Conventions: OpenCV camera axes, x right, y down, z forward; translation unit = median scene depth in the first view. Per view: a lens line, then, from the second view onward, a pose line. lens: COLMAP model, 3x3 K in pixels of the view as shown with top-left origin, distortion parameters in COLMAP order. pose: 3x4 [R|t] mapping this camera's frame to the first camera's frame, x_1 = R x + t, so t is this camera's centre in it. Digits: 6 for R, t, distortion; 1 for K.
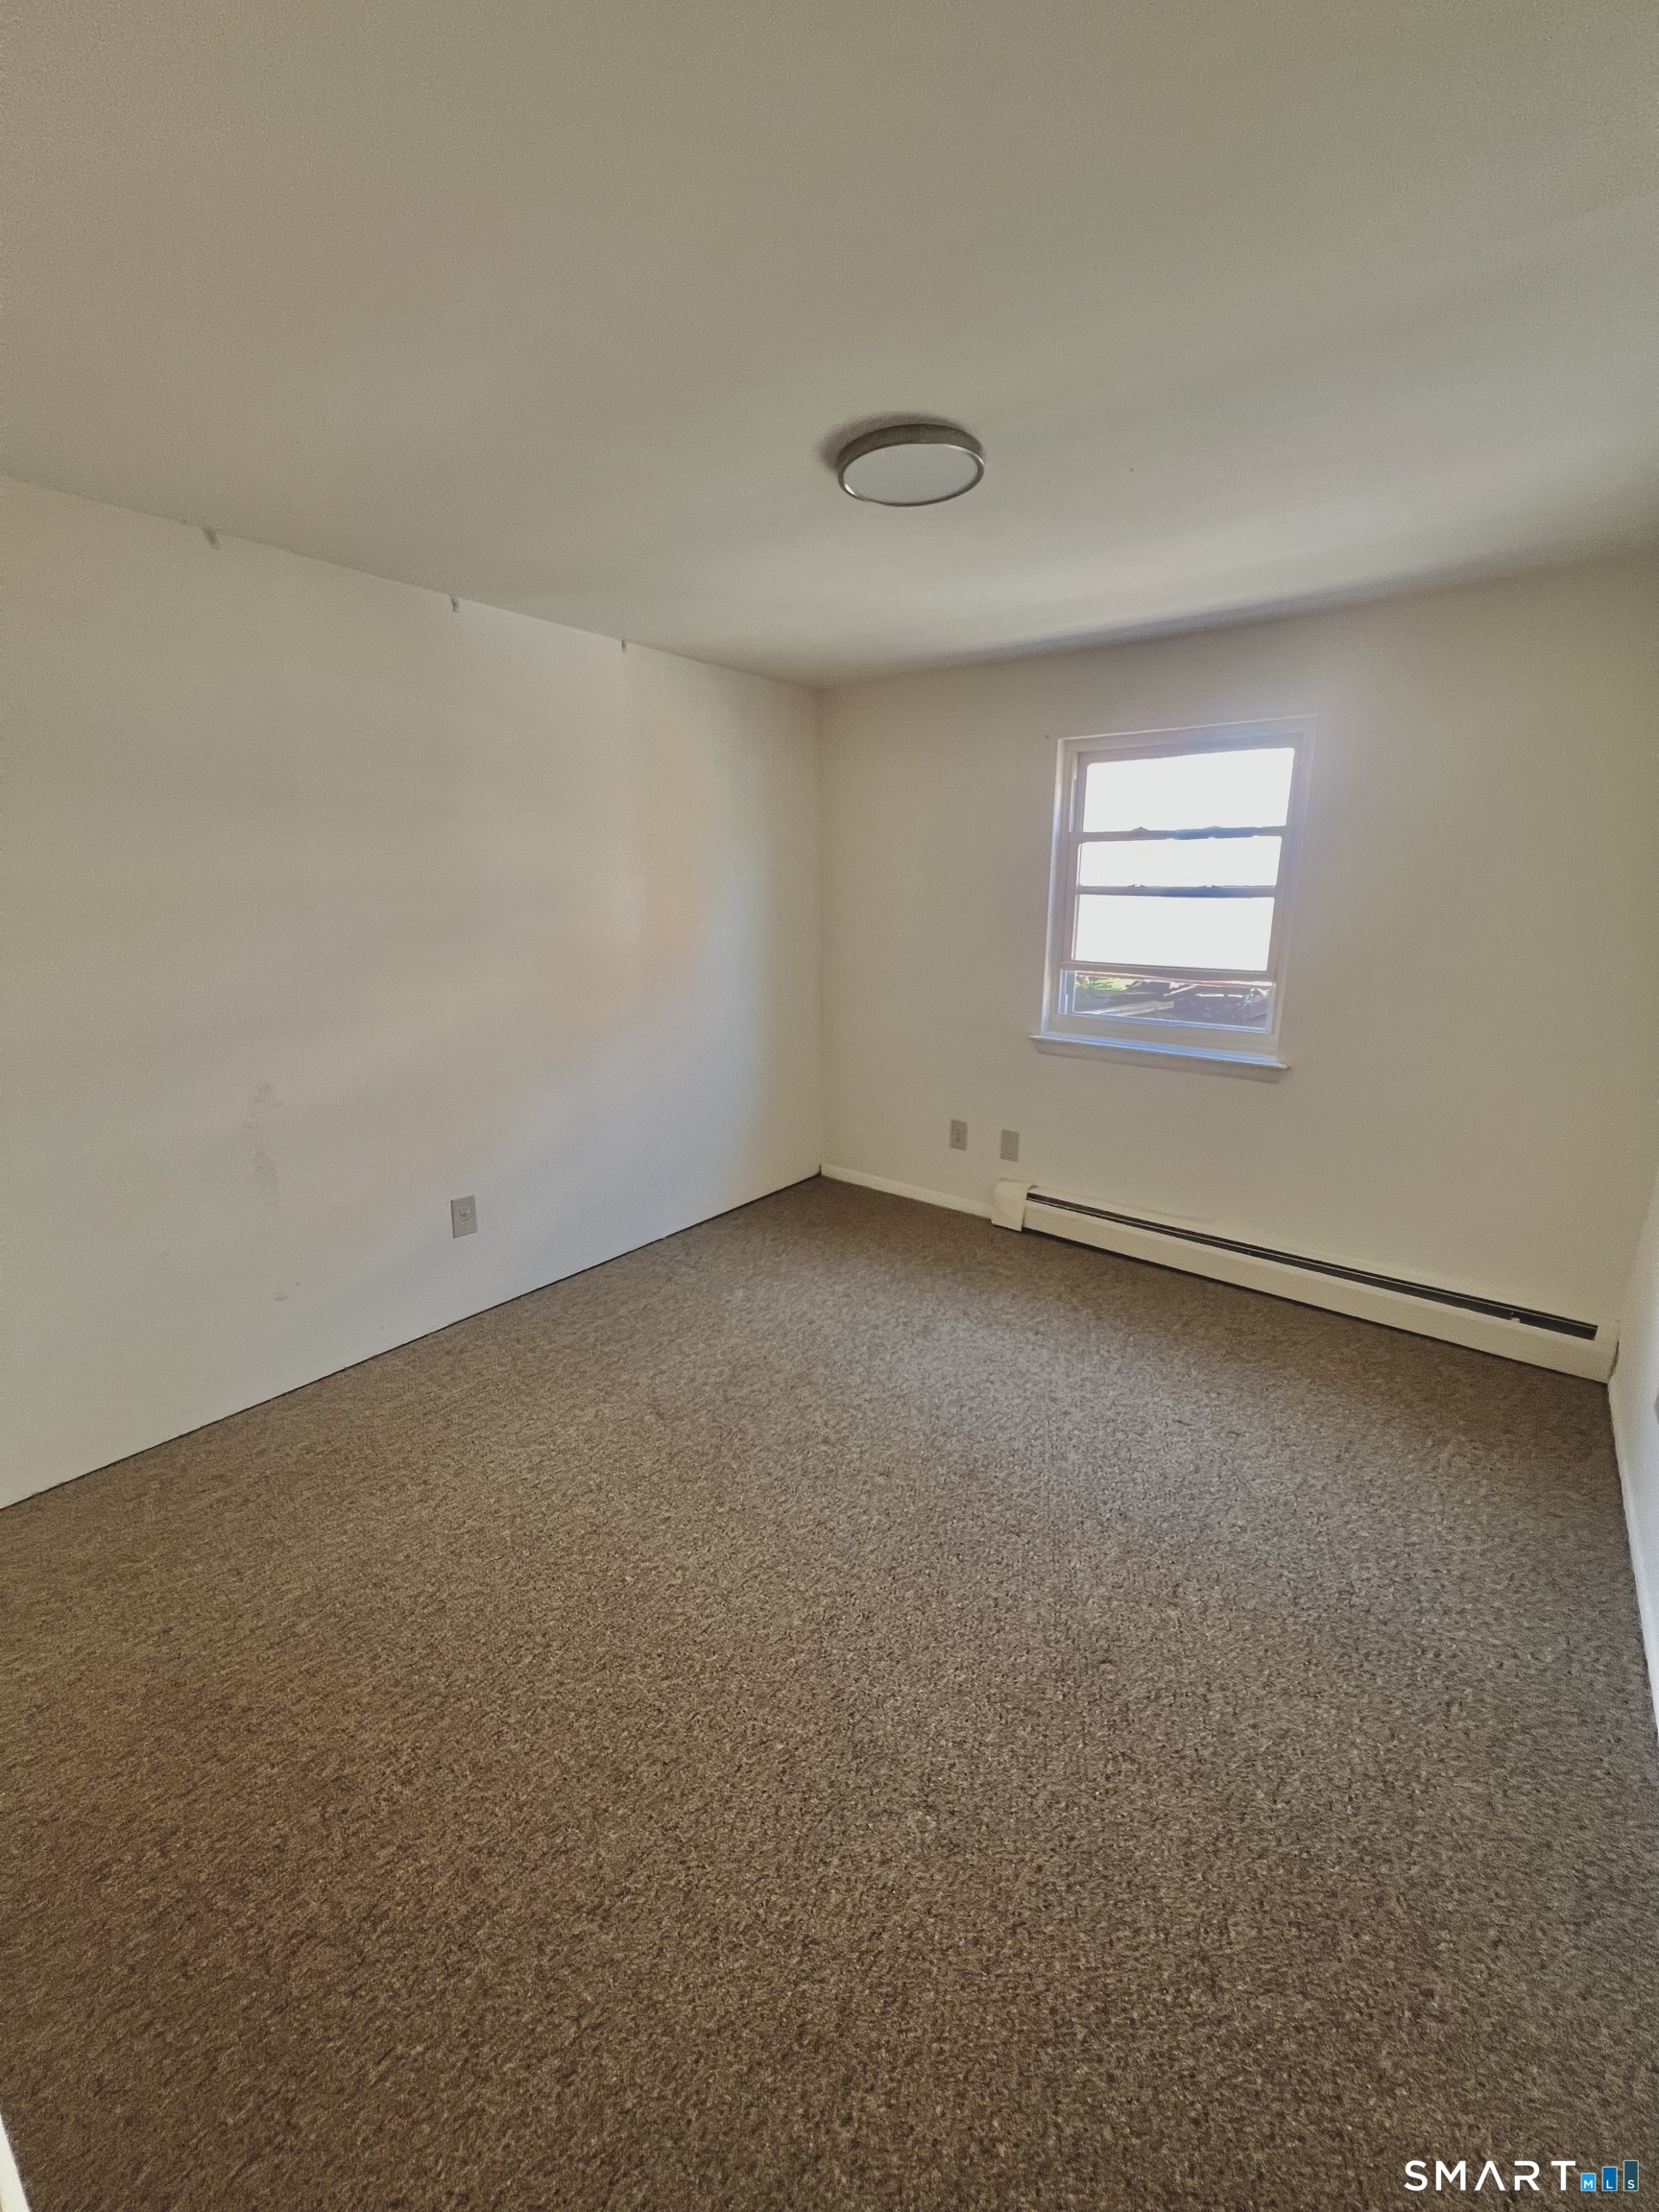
lens RADIAL K [[884.7, 0, 832.0], [0, 884.7, 1104.9], [0, 0, 1]] dist [-0.003707, 0.001265]
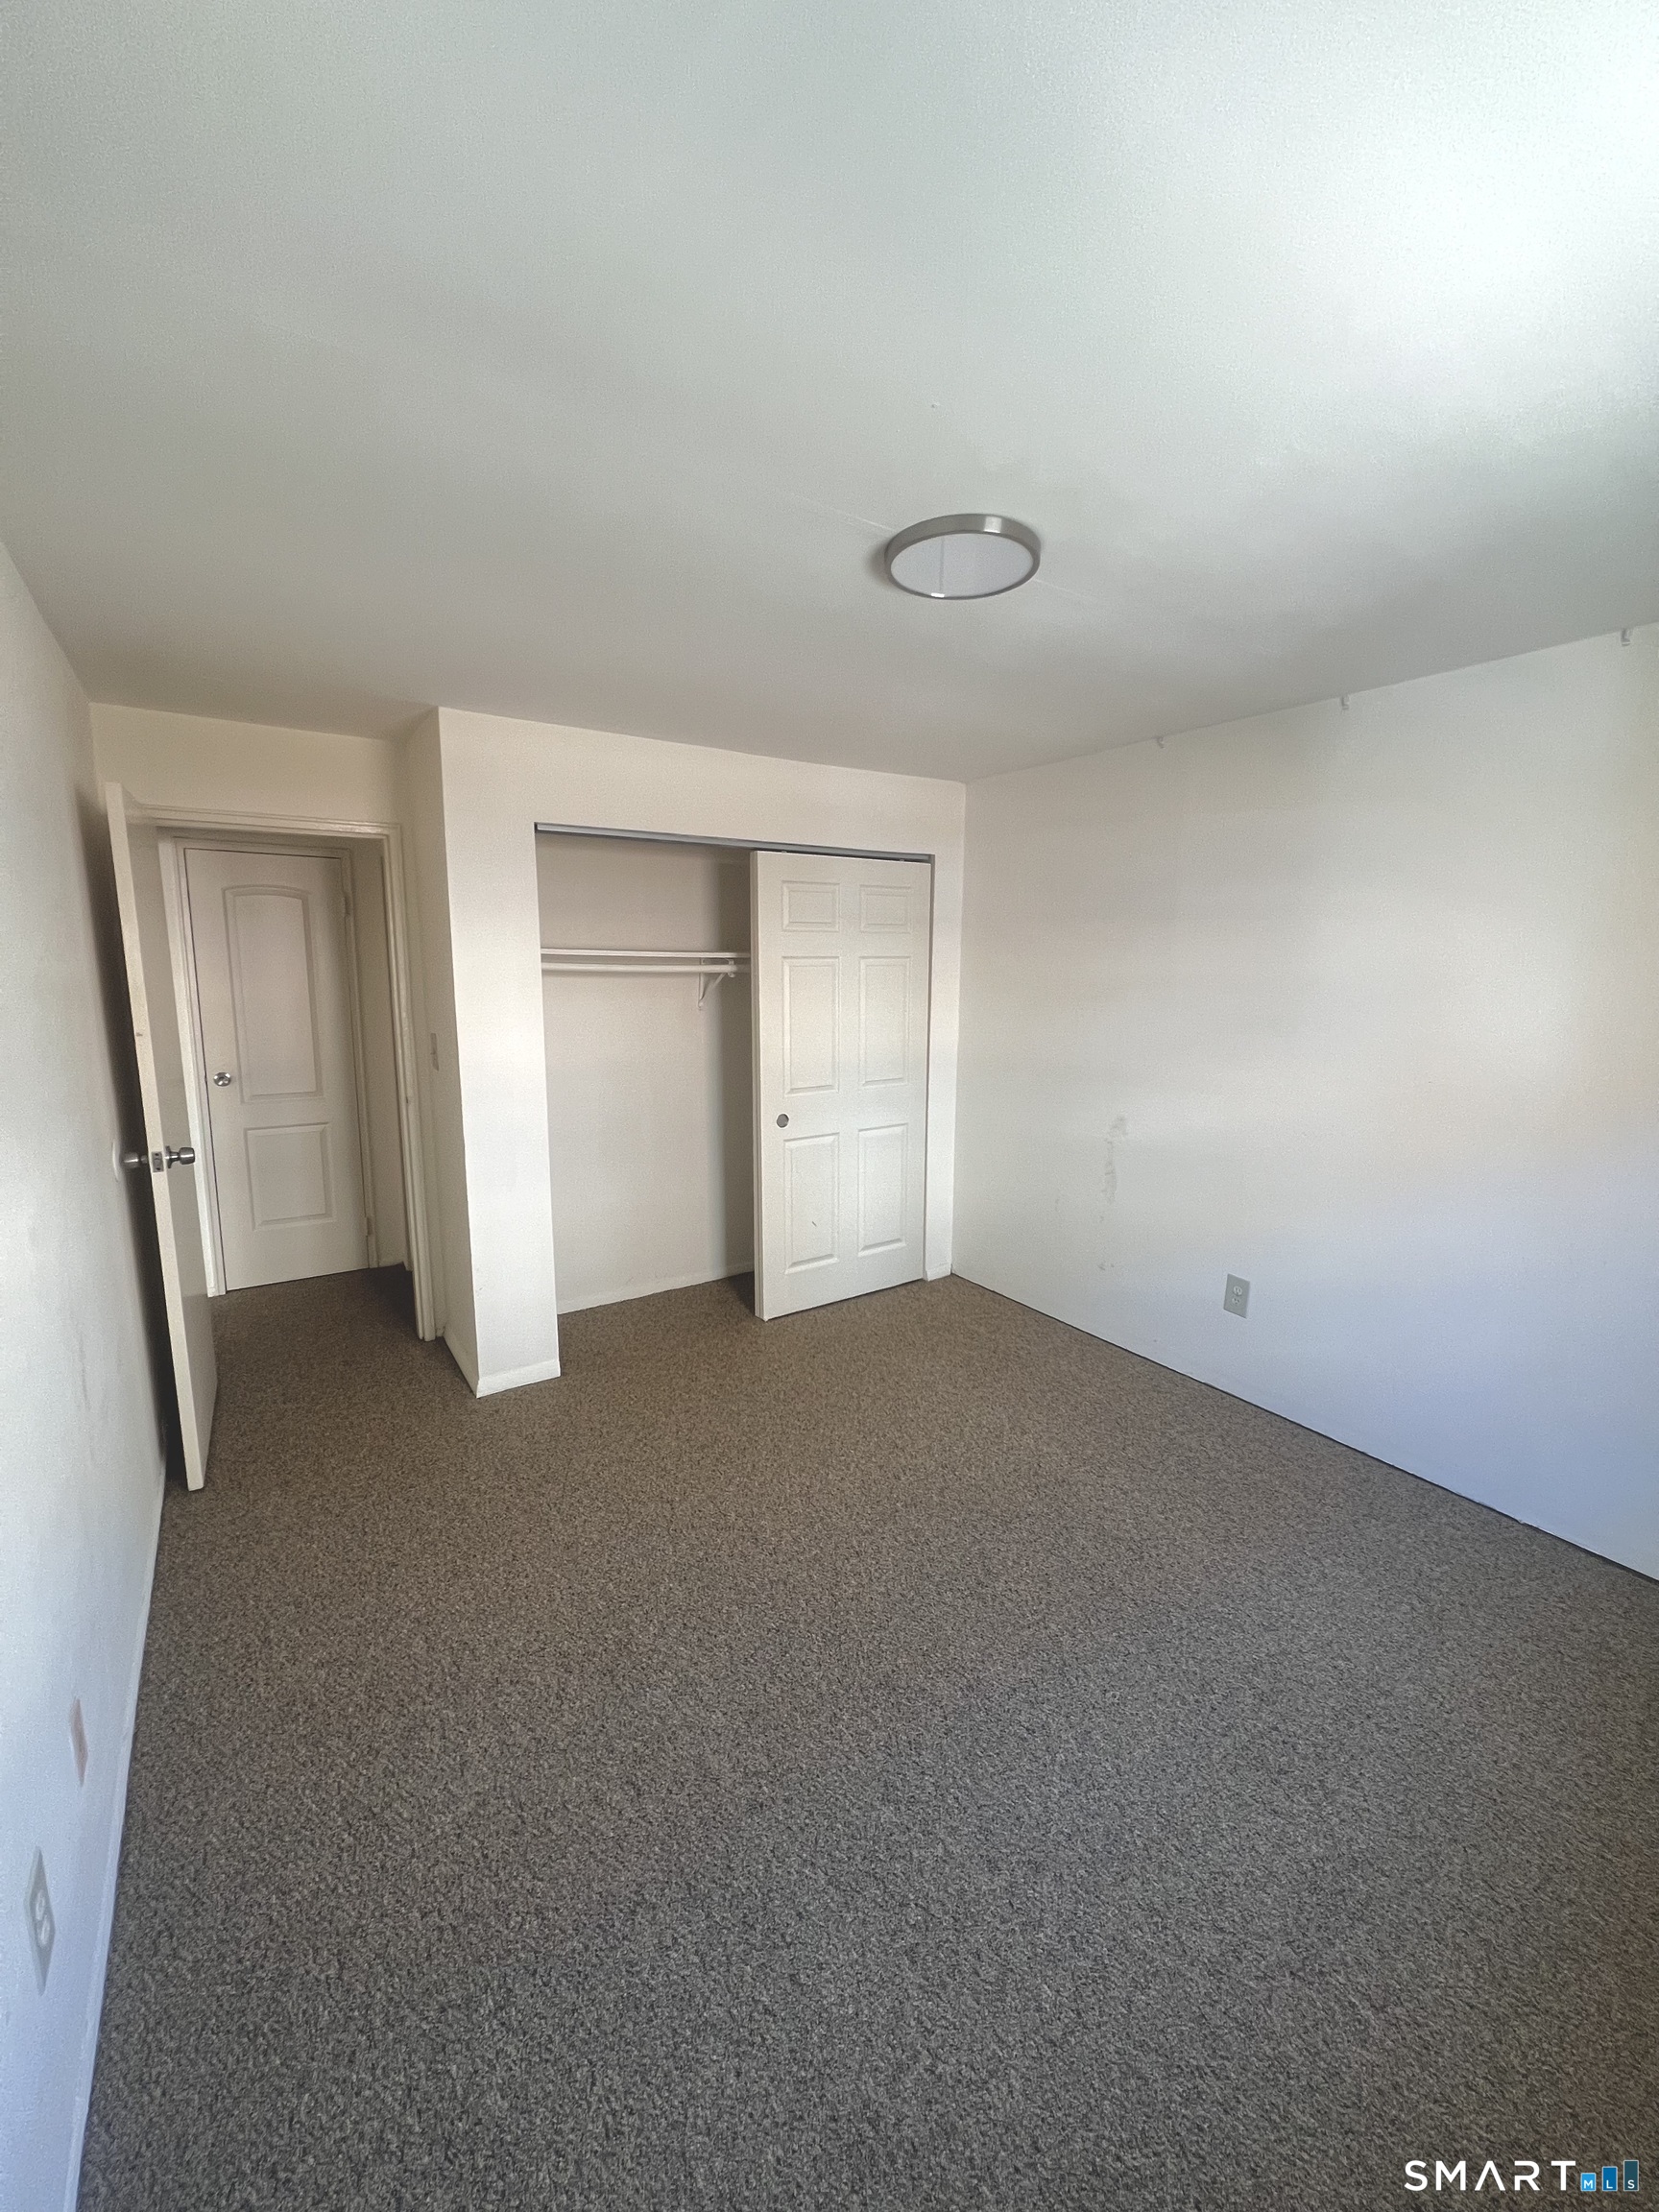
lens RADIAL K [[884.7, 0, 832.0], [0, 884.7, 1104.9], [0, 0, 1]] dist [-0.003707, 0.001265]
pose [[-0.312552, 0.152930, -0.937509, 0.836925], [-0.237912, 0.942895, 0.233125, -0.267297], [0.919624, 0.295908, -0.258320, 0.969212]]
